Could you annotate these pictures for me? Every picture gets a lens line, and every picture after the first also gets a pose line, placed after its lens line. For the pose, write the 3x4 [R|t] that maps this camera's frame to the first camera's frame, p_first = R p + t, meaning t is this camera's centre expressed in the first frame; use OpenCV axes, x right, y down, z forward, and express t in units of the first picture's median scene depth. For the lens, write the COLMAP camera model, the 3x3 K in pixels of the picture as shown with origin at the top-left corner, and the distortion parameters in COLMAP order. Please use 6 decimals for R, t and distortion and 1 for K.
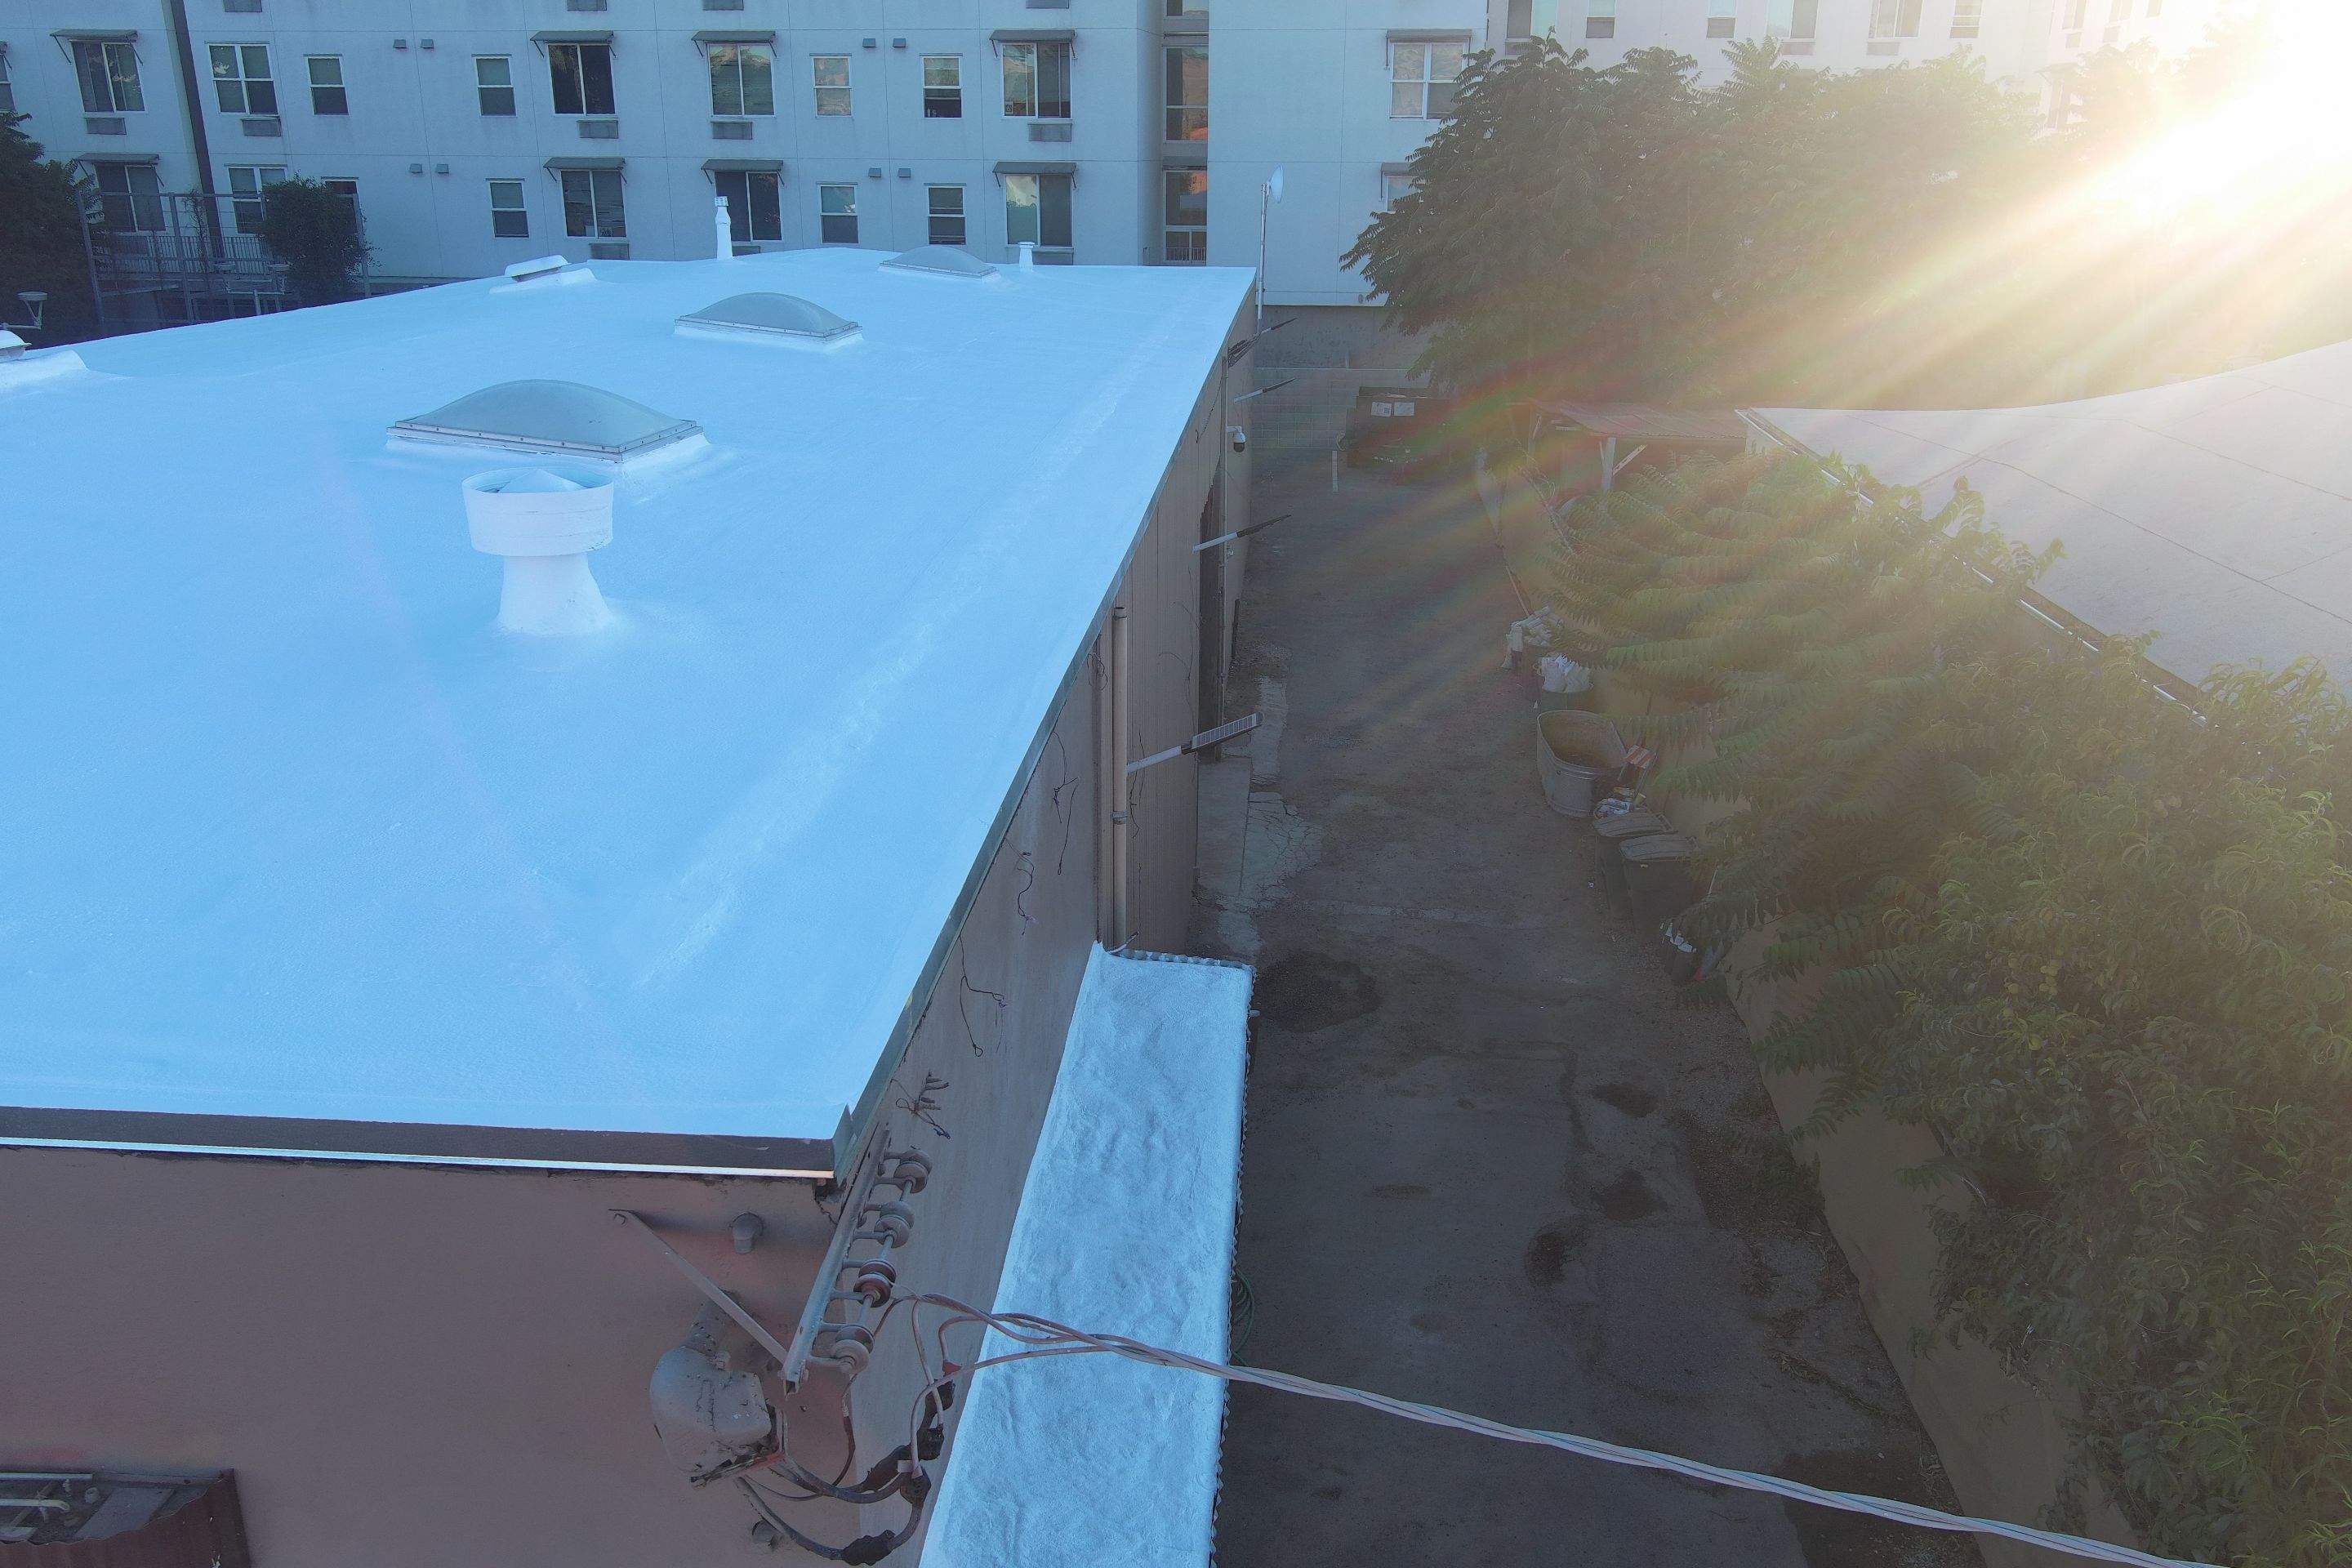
lens RADIAL K [[1813.7, 0, 1173.9], [0, 1813.7, 785.2], [0, 0, 1]] dist [0.018592, -0.026486]
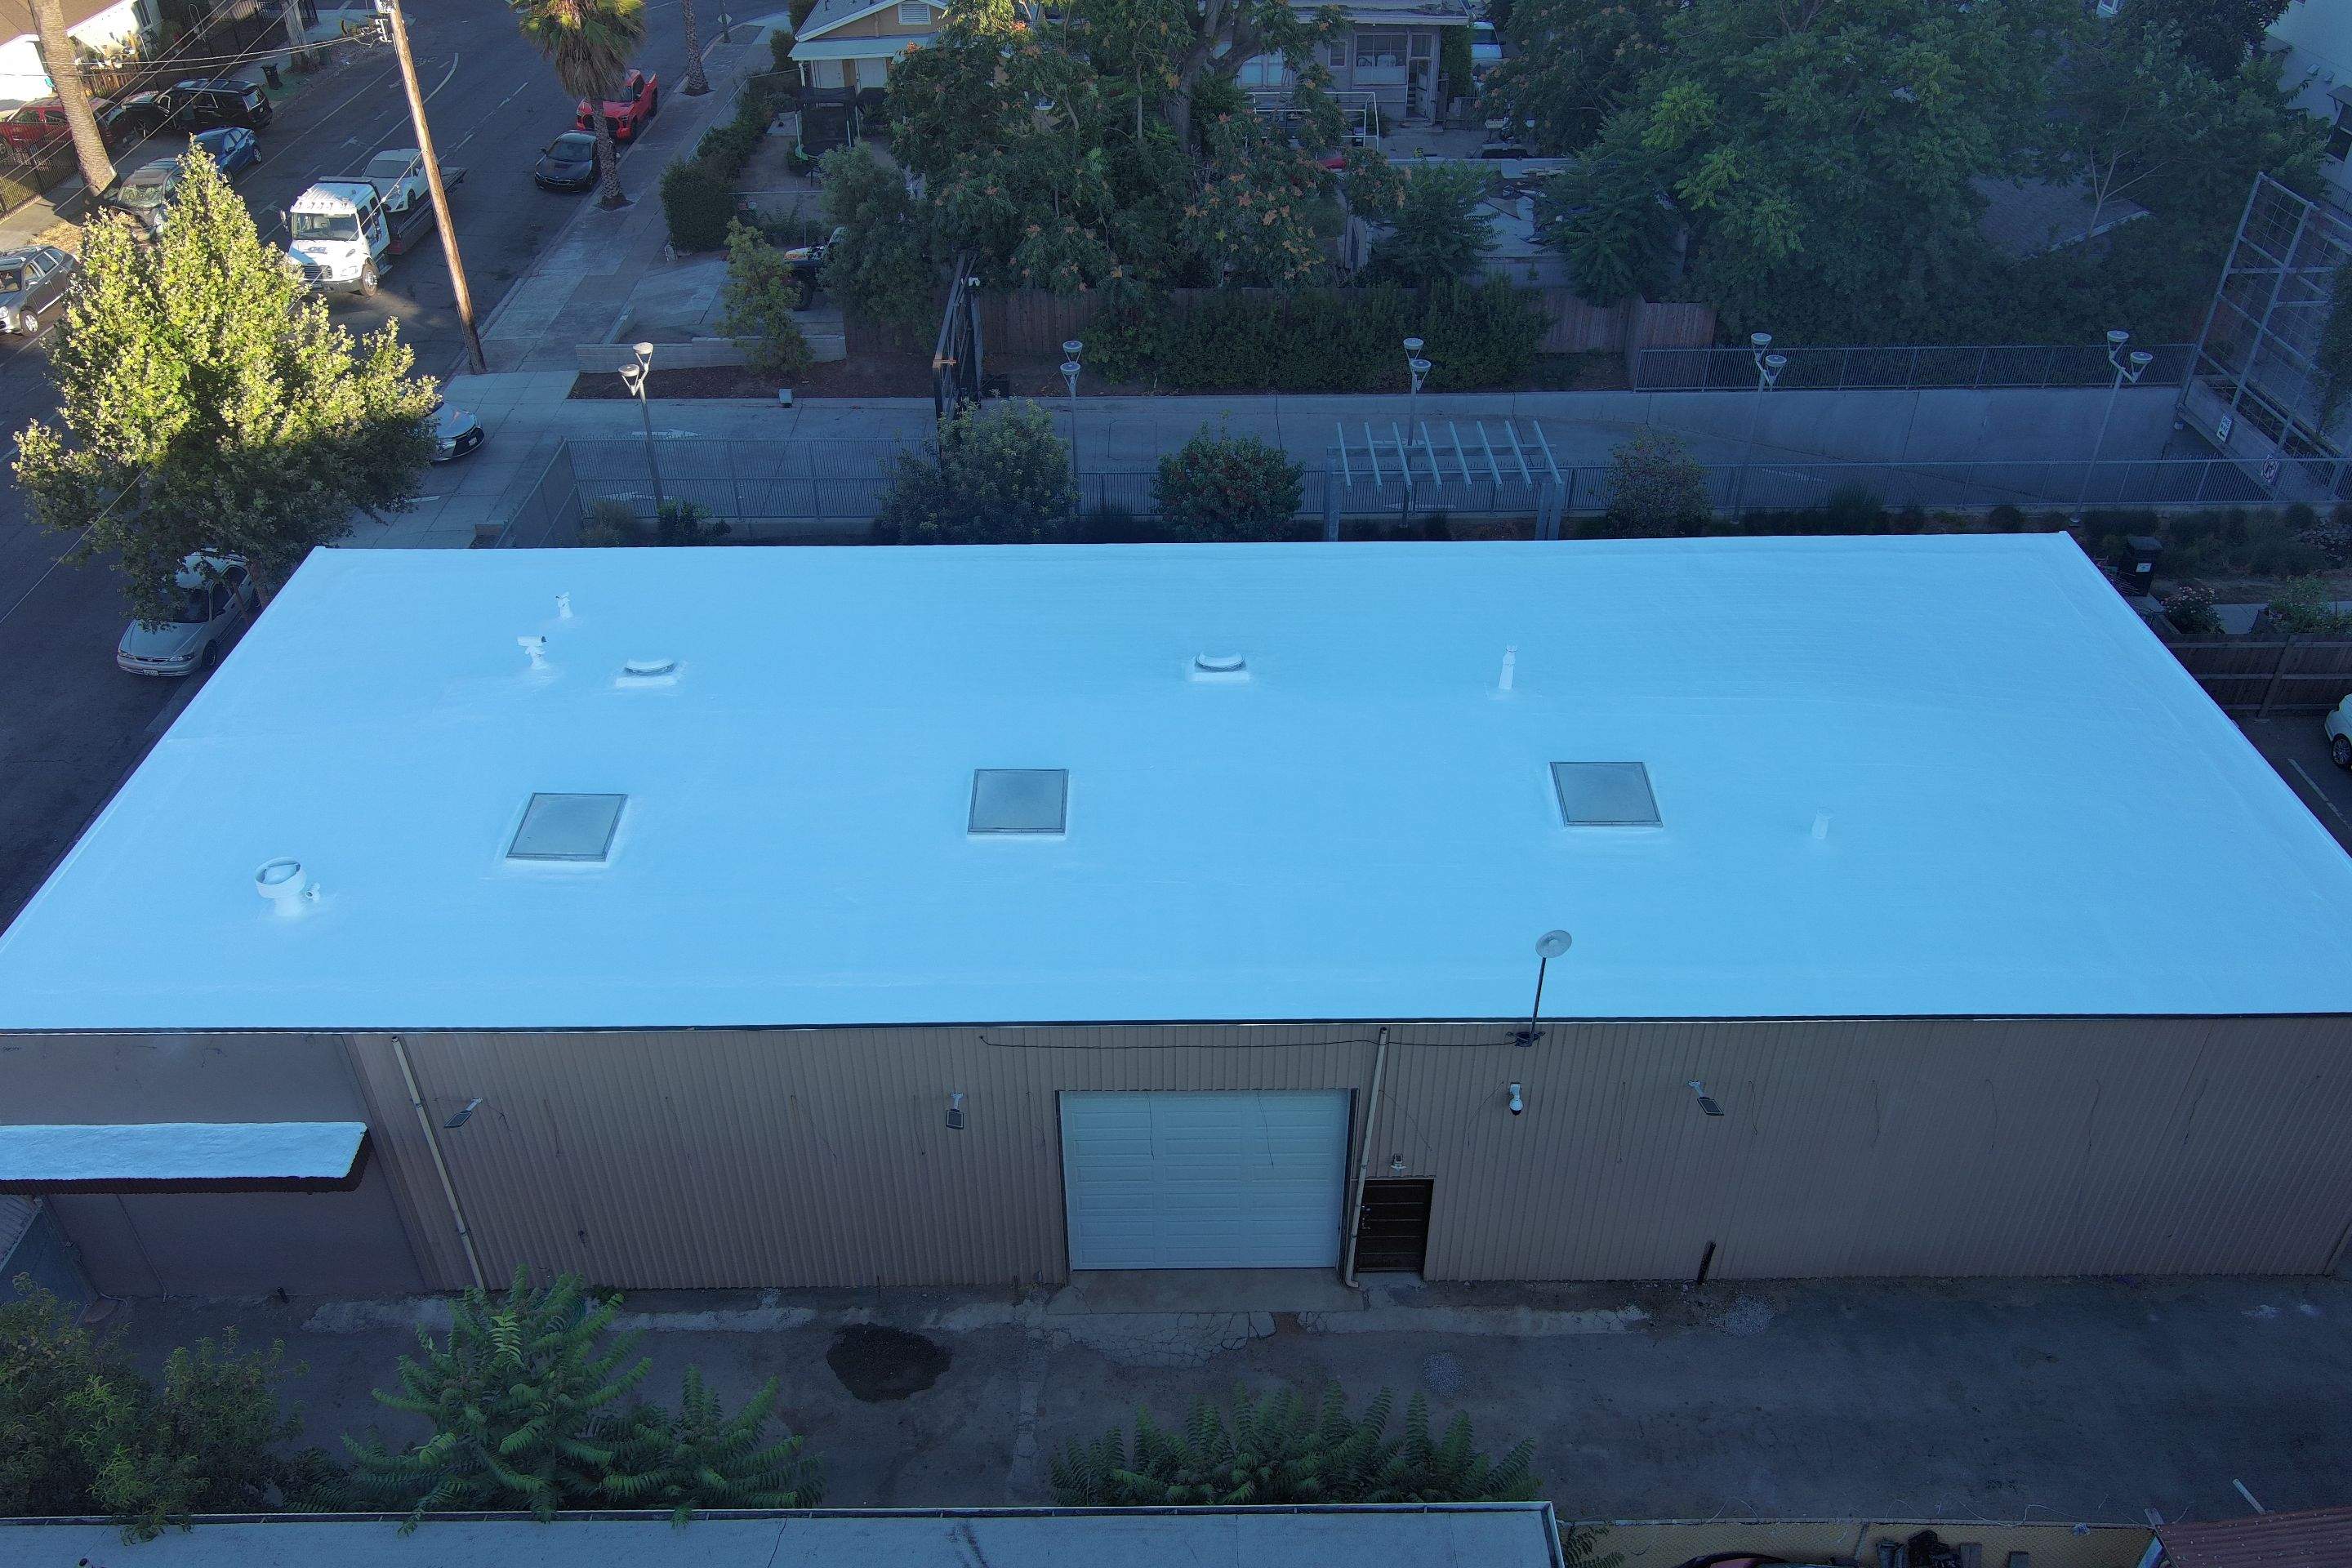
lens RADIAL K [[1813.7, 0, 1173.9], [0, 1813.7, 785.2], [0, 0, 1]] dist [0.018592, -0.026486]
pose [[0.083982, 0.570305, -0.817129, 1.193372], [-0.329627, 0.789760, 0.517325, -1.267745], [0.940368, 0.225902, 0.254314, 0.837559]]
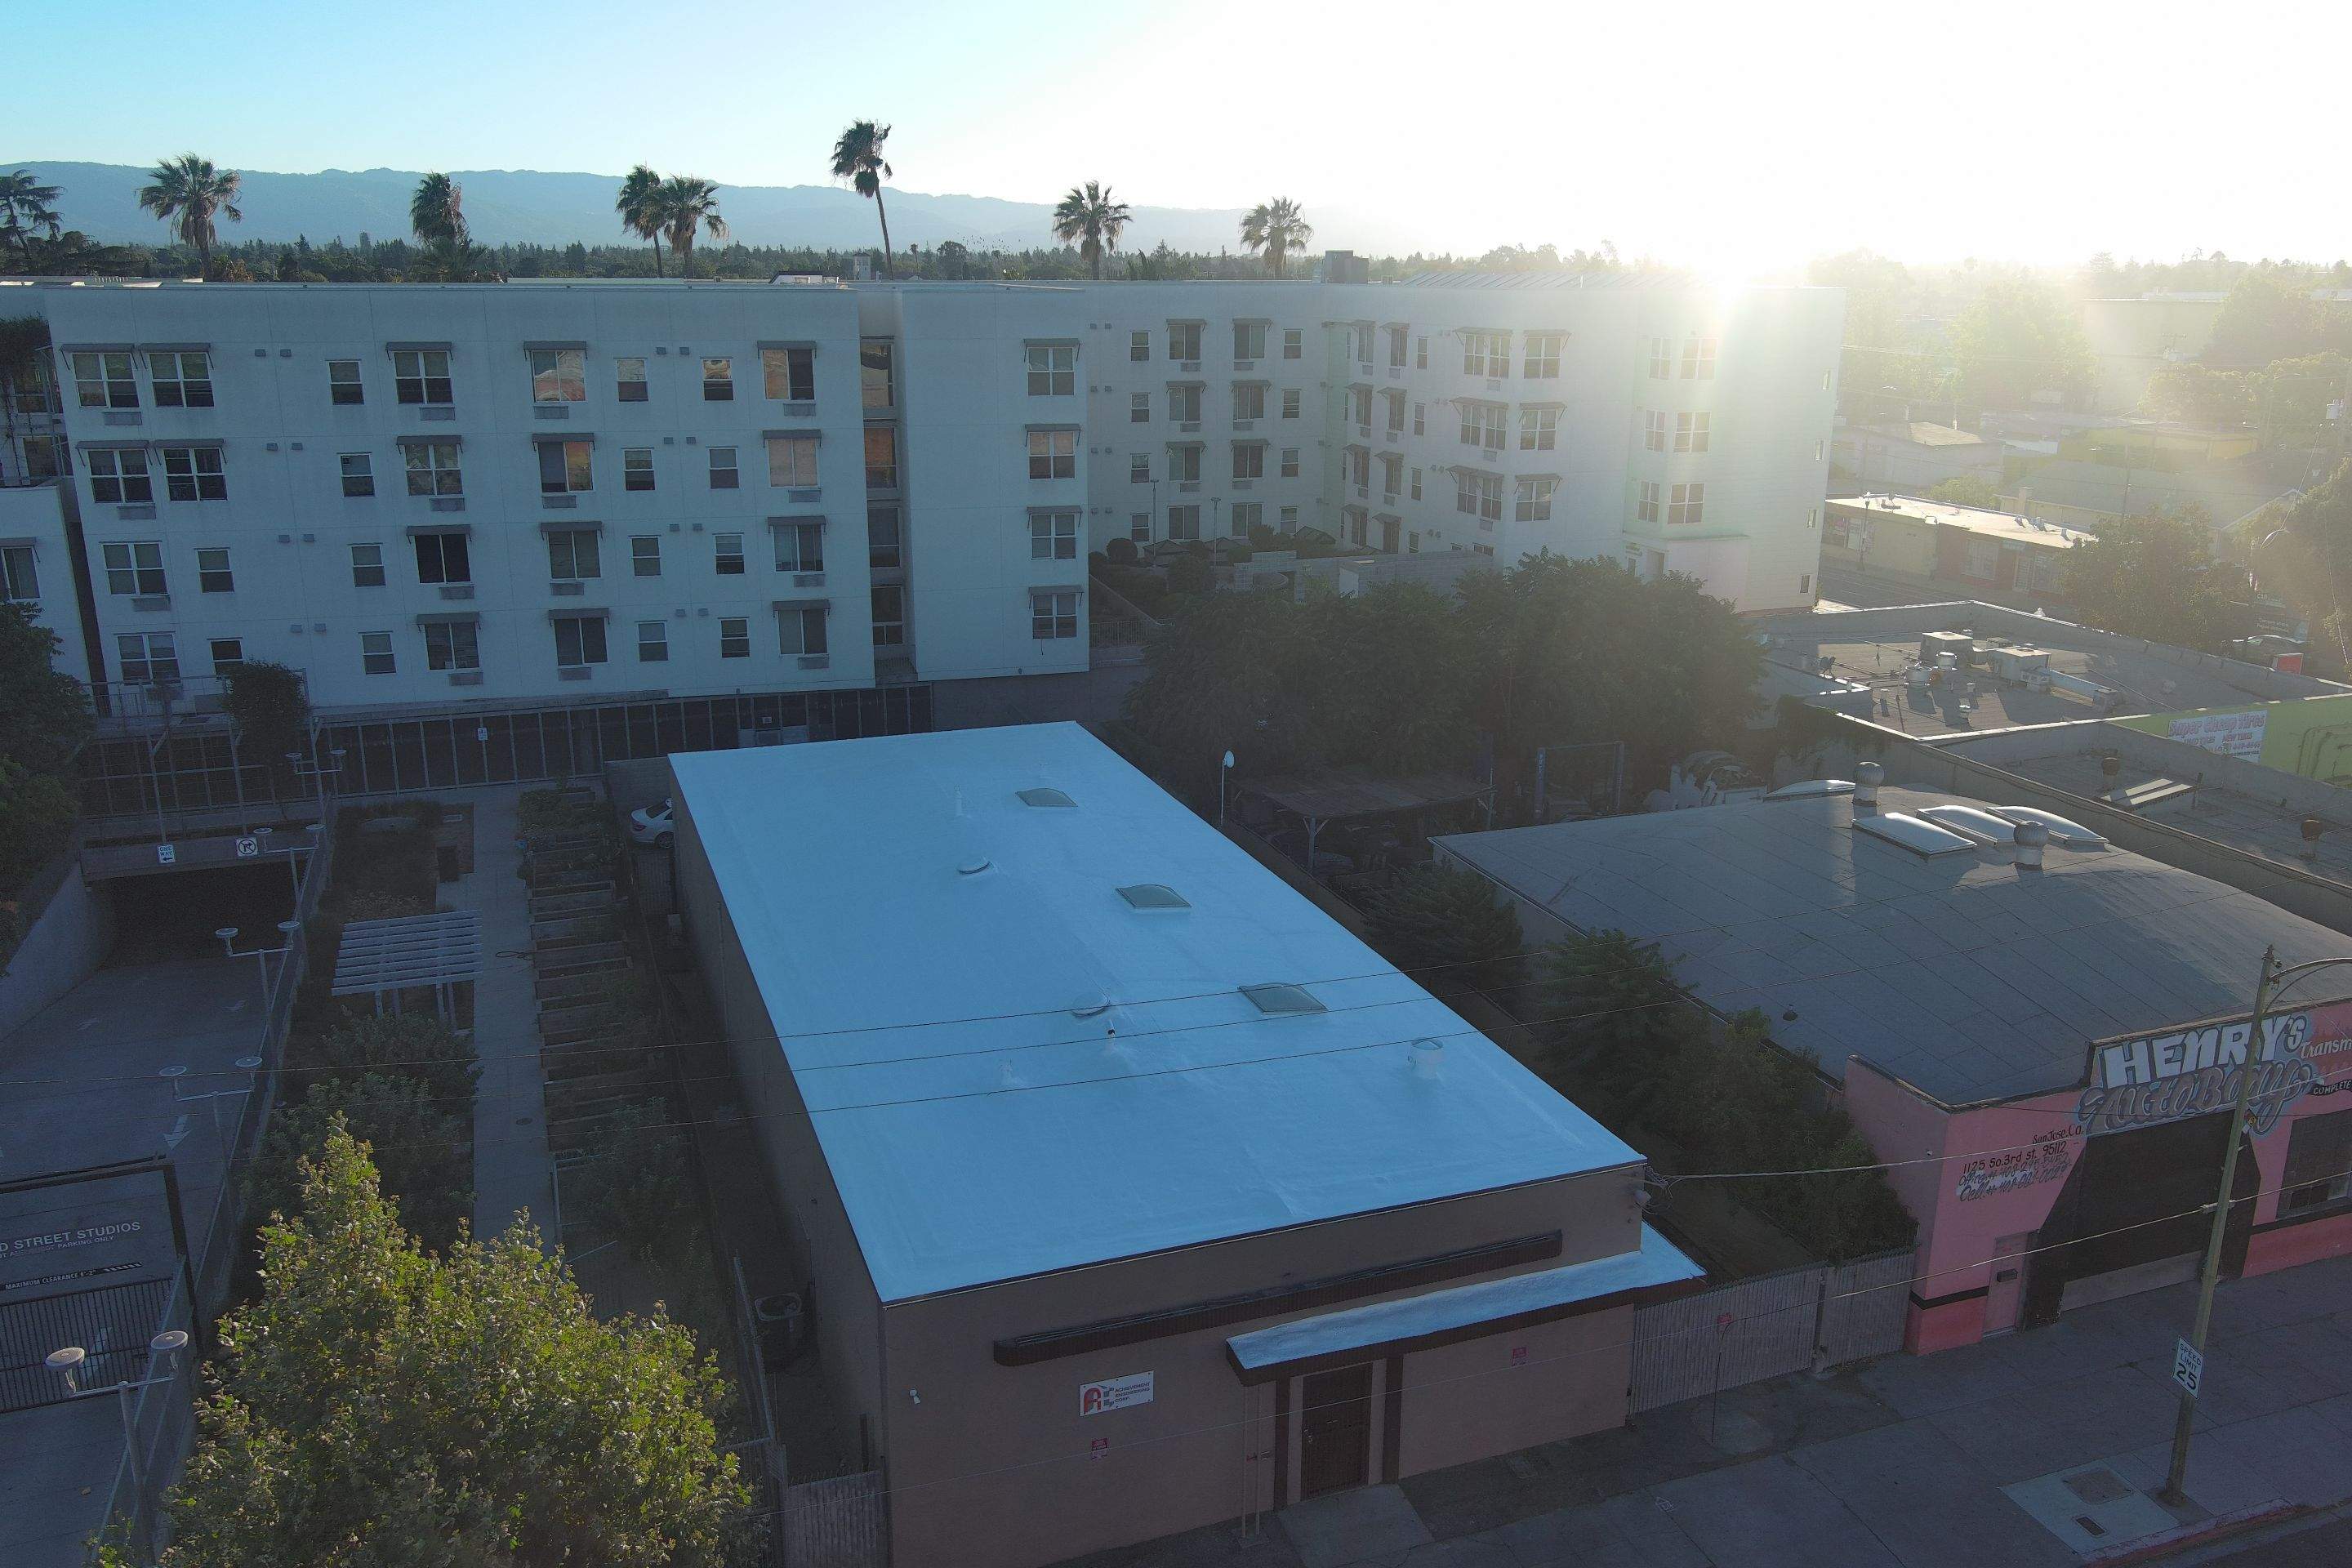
lens RADIAL K [[1813.7, 0, 1173.9], [0, 1813.7, 785.2], [0, 0, 1]] dist [0.018592, -0.026486]
pose [[0.910703, -0.113048, 0.397292, -1.303989], [0.135722, 0.990313, -0.029322, -0.373933], [-0.390128, 0.080625, 0.917224, -1.426378]]
